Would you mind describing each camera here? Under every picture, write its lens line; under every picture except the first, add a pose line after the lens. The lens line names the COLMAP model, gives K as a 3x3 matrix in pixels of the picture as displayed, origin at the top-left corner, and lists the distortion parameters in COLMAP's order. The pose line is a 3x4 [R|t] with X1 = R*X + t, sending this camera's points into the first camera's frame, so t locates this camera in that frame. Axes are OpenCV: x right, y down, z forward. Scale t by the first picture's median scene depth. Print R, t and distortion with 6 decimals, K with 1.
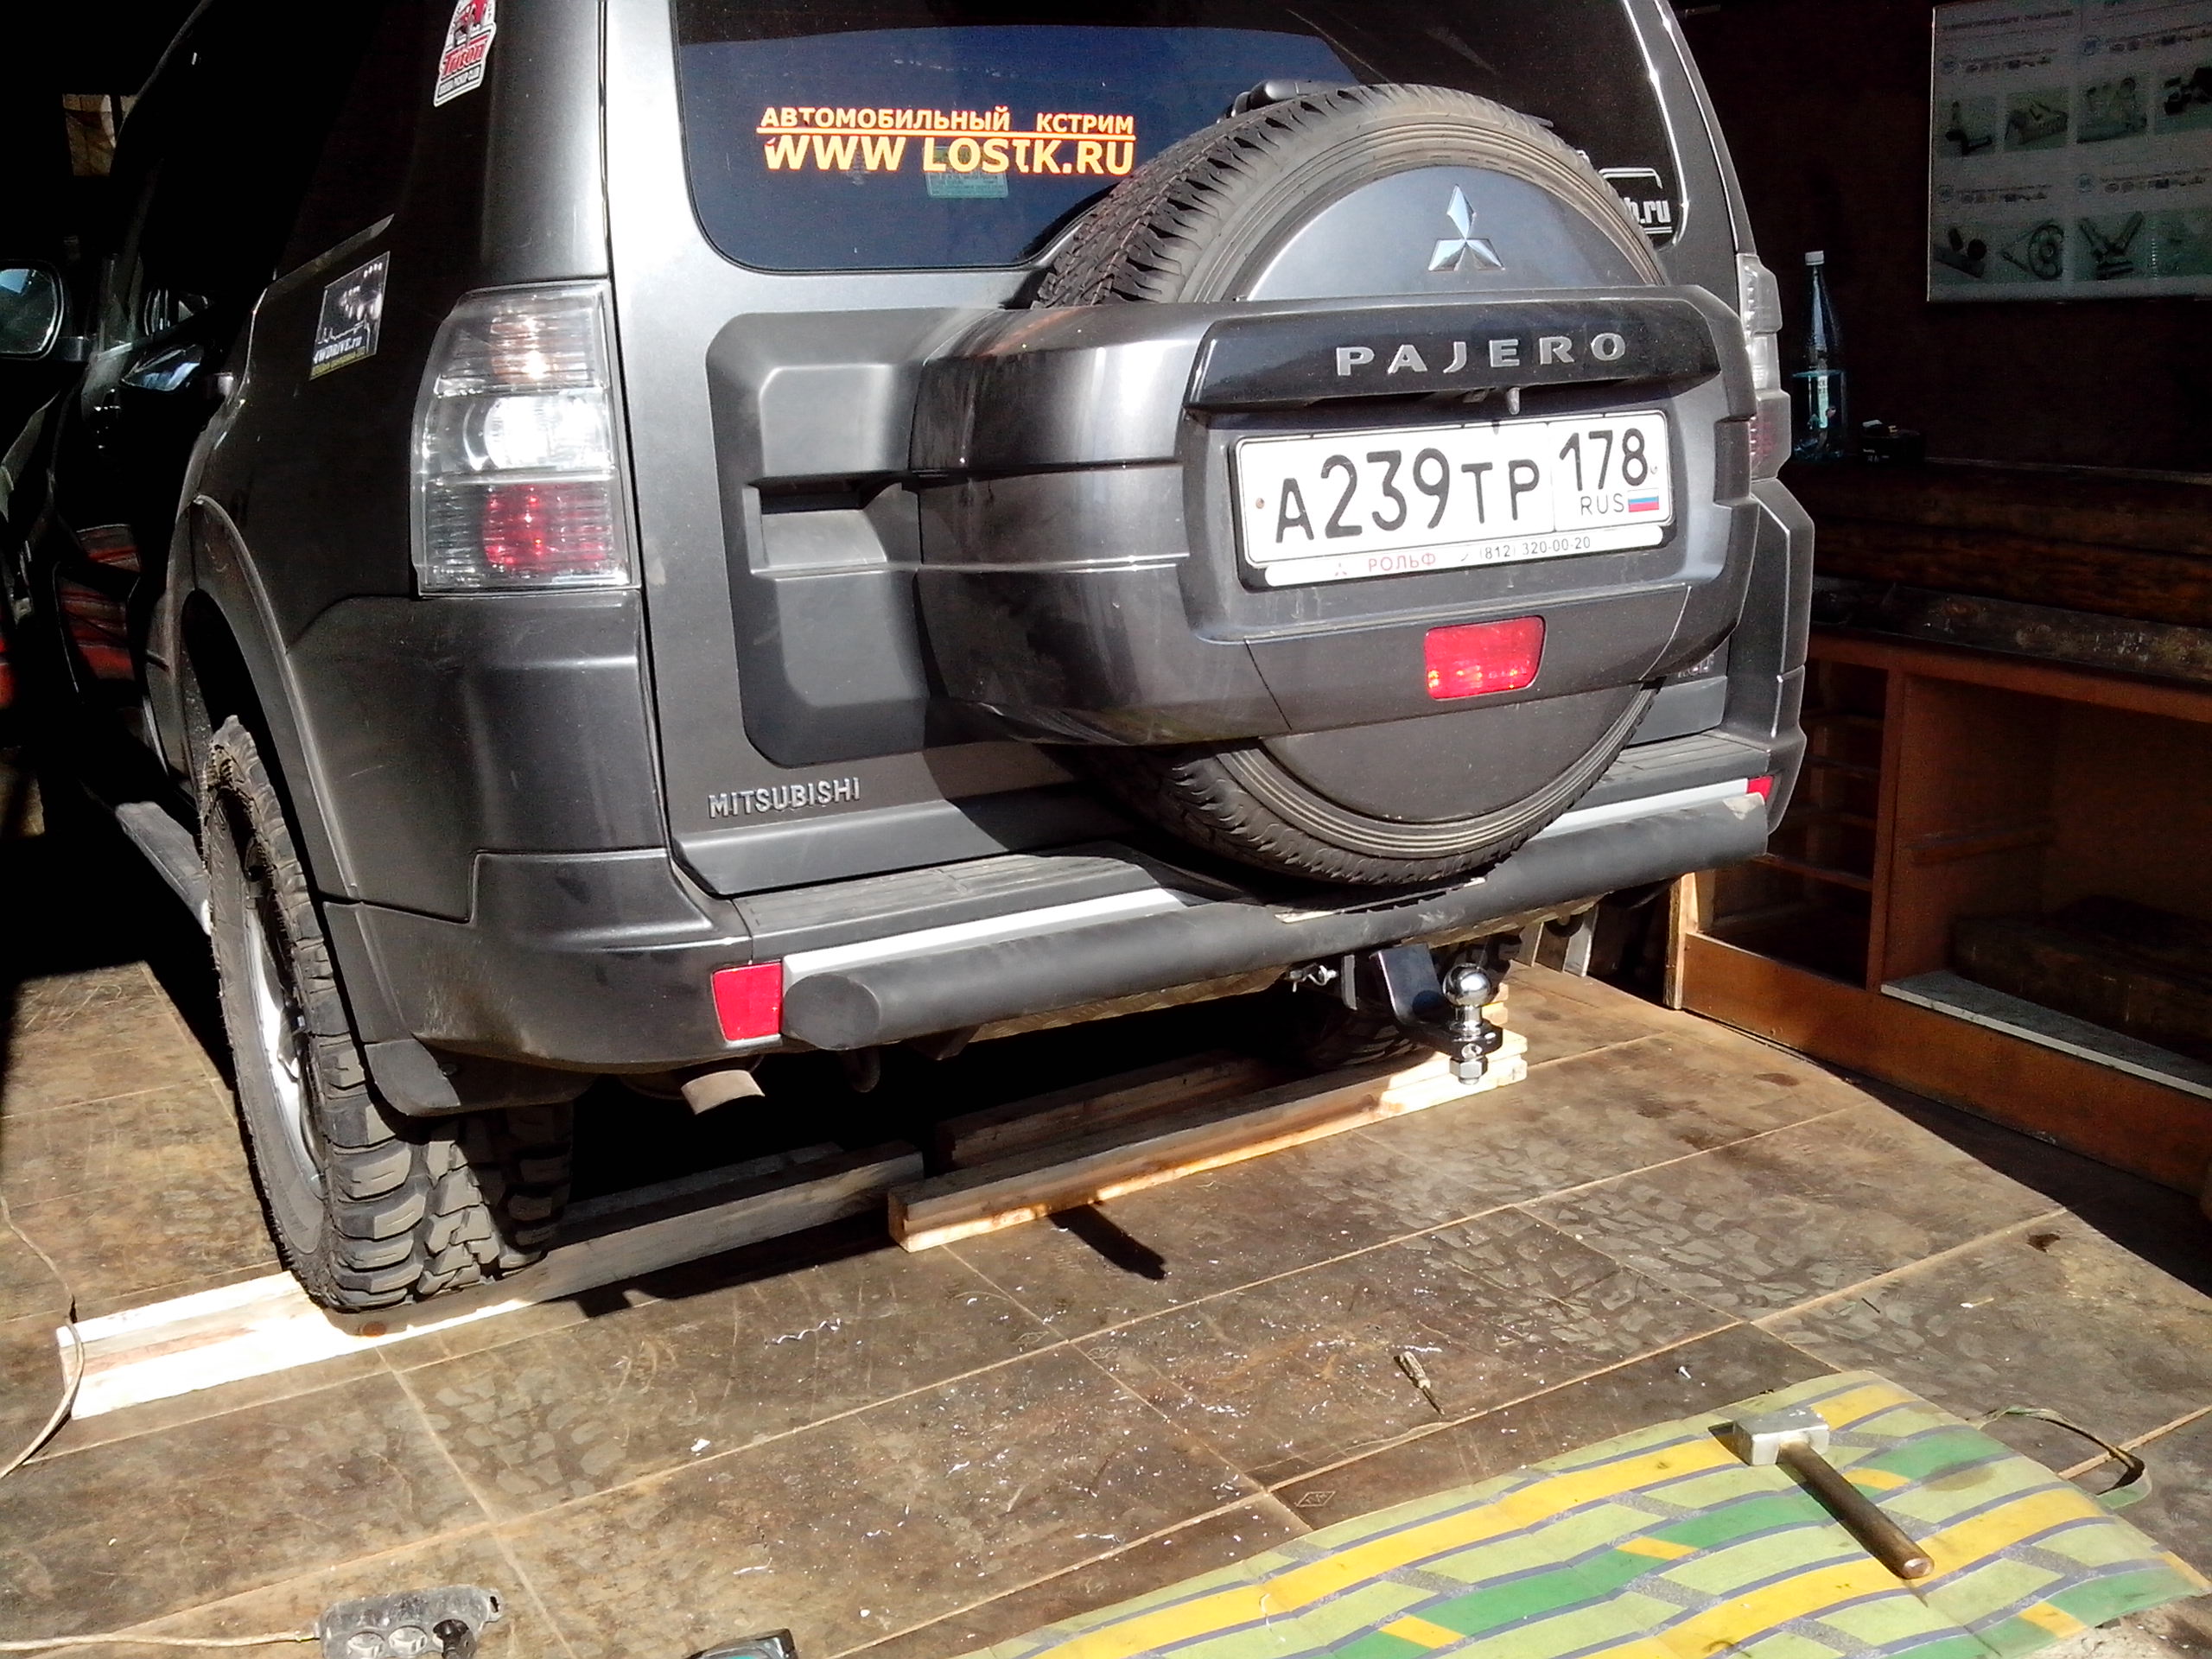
lens RADIAL K [[2227.4, 0, 1124.8], [0, 2227.4, 870.9], [0, 0, 1]] dist [-0.014552, 0.000000]
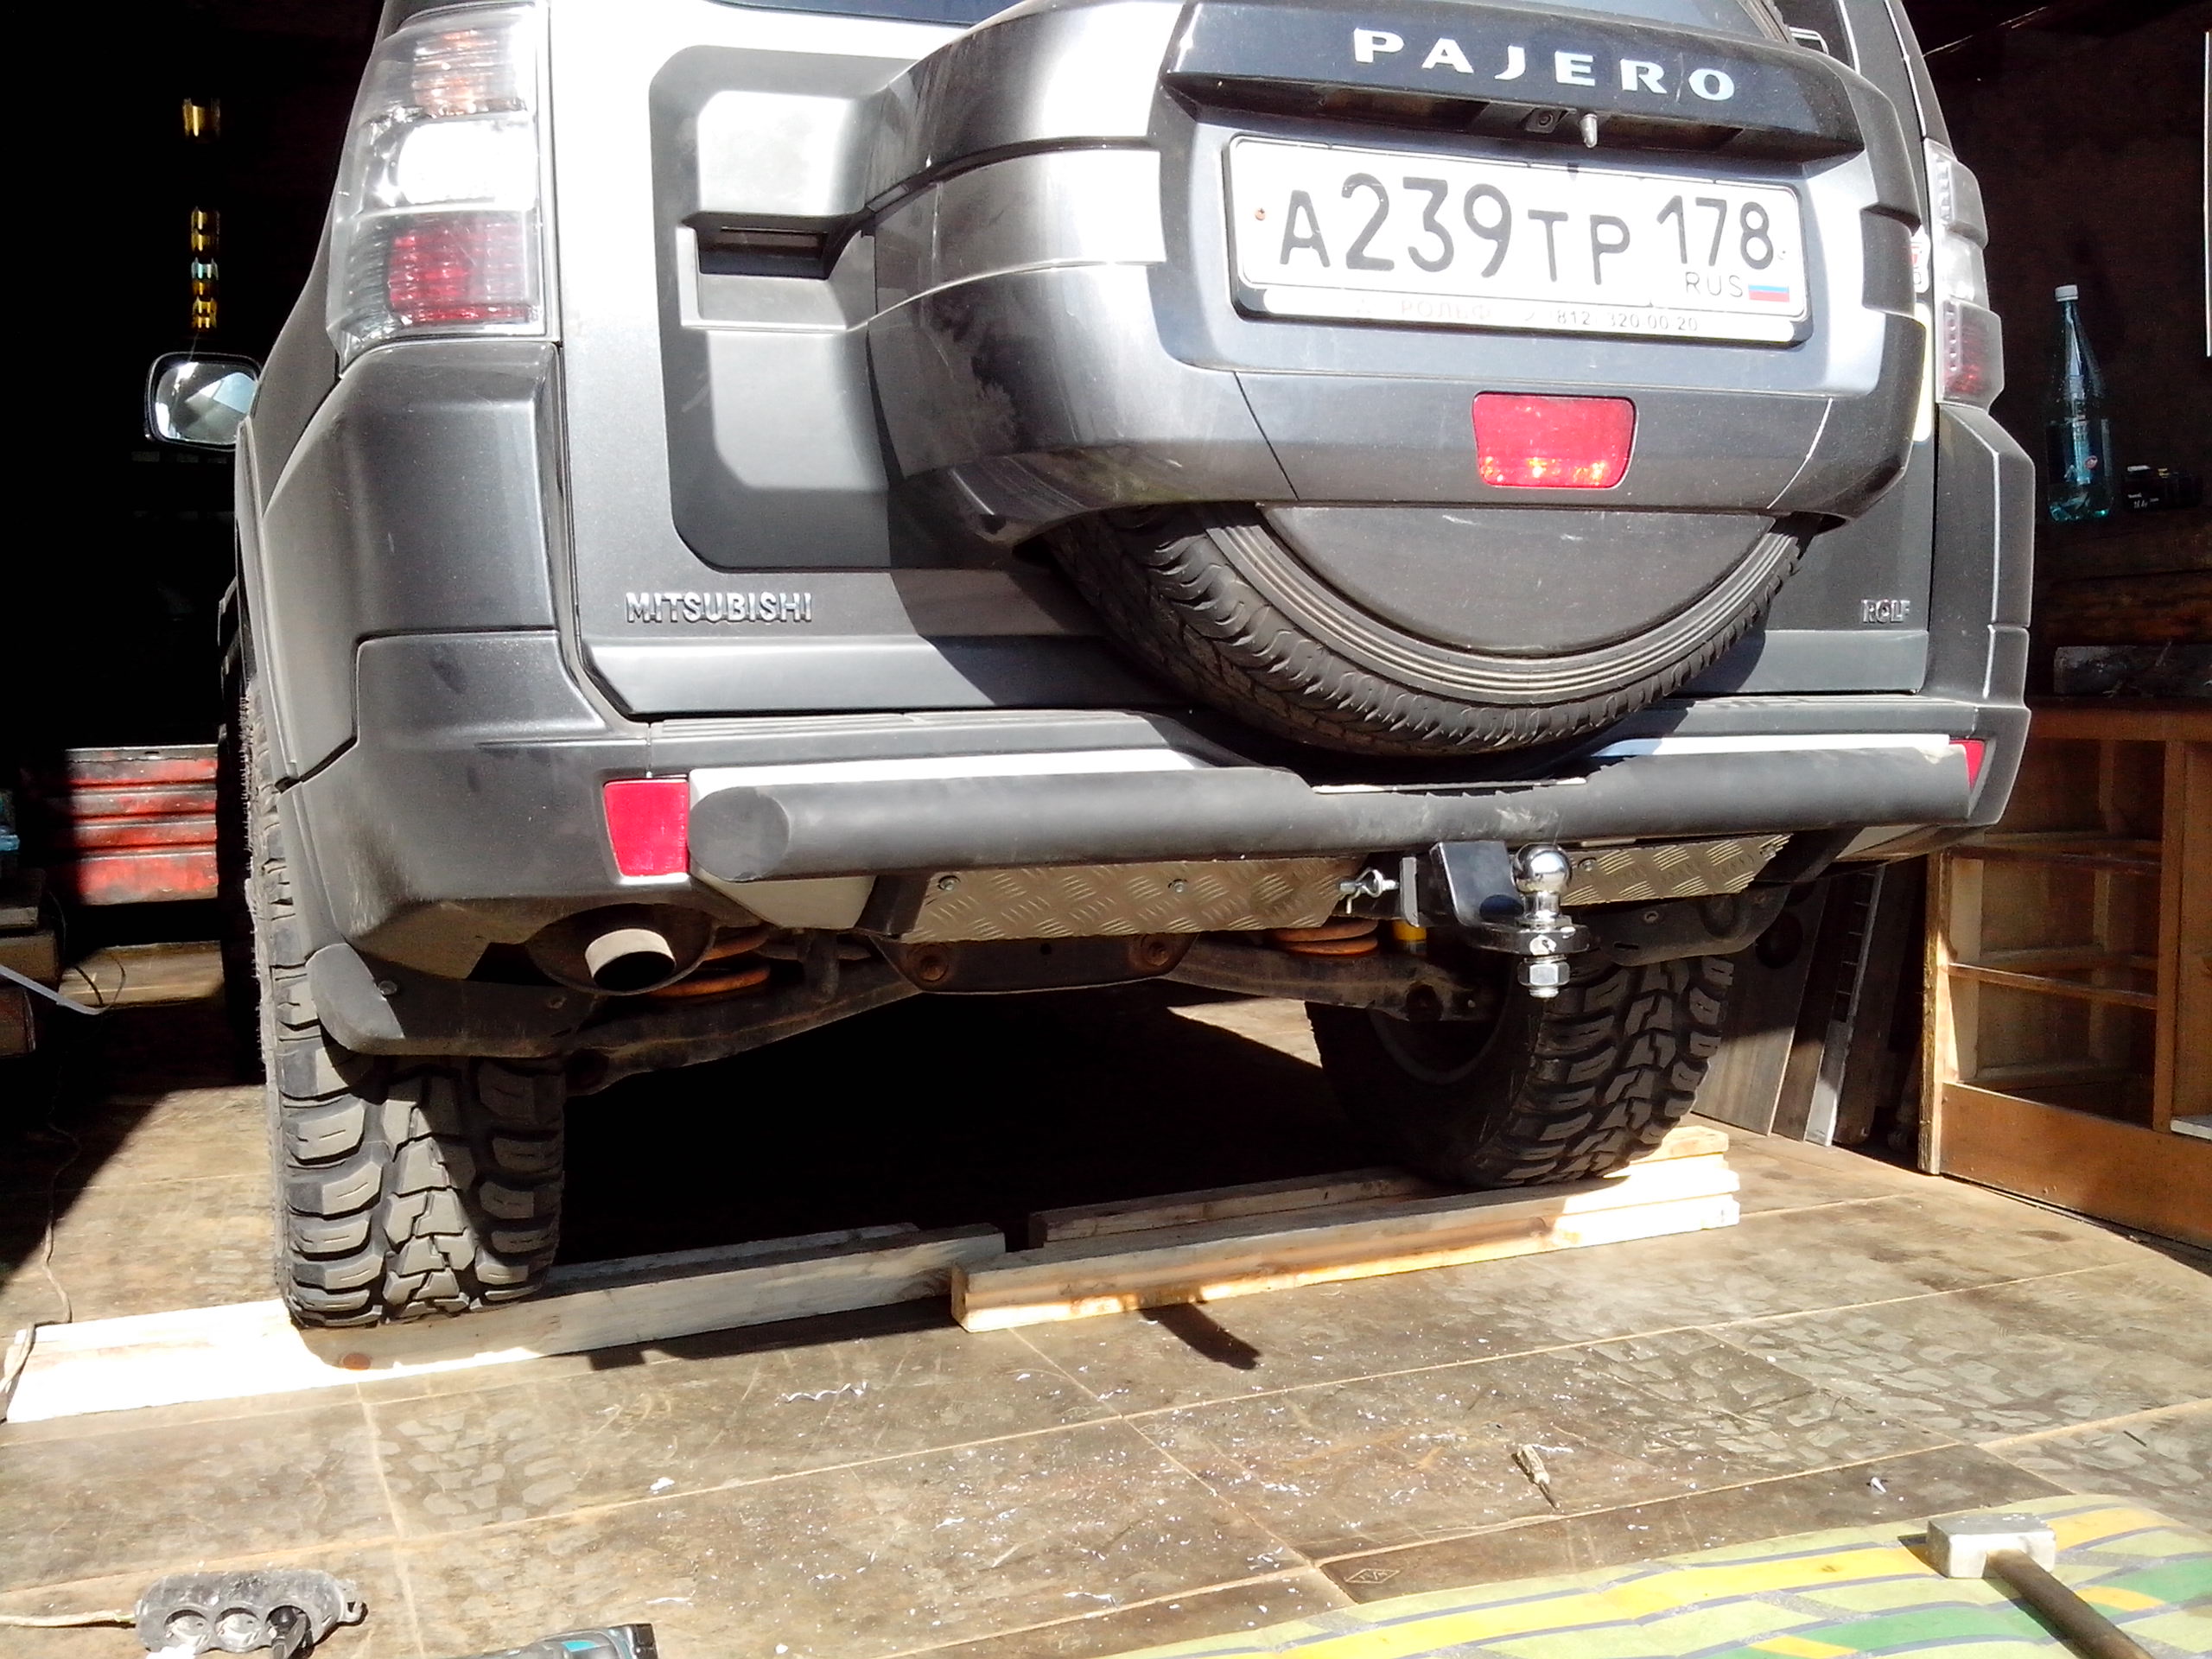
lens RADIAL K [[2227.4, 0, 1116.7], [0, 2227.4, 890.2], [0, 0, 1]] dist [-0.014552, 0.000000]
pose [[0.987801, 0.025793, -0.153570, 0.112465], [-0.049800, 0.986721, -0.154599, 0.170131], [0.147544, 0.160361, 0.975969, 0.176636]]
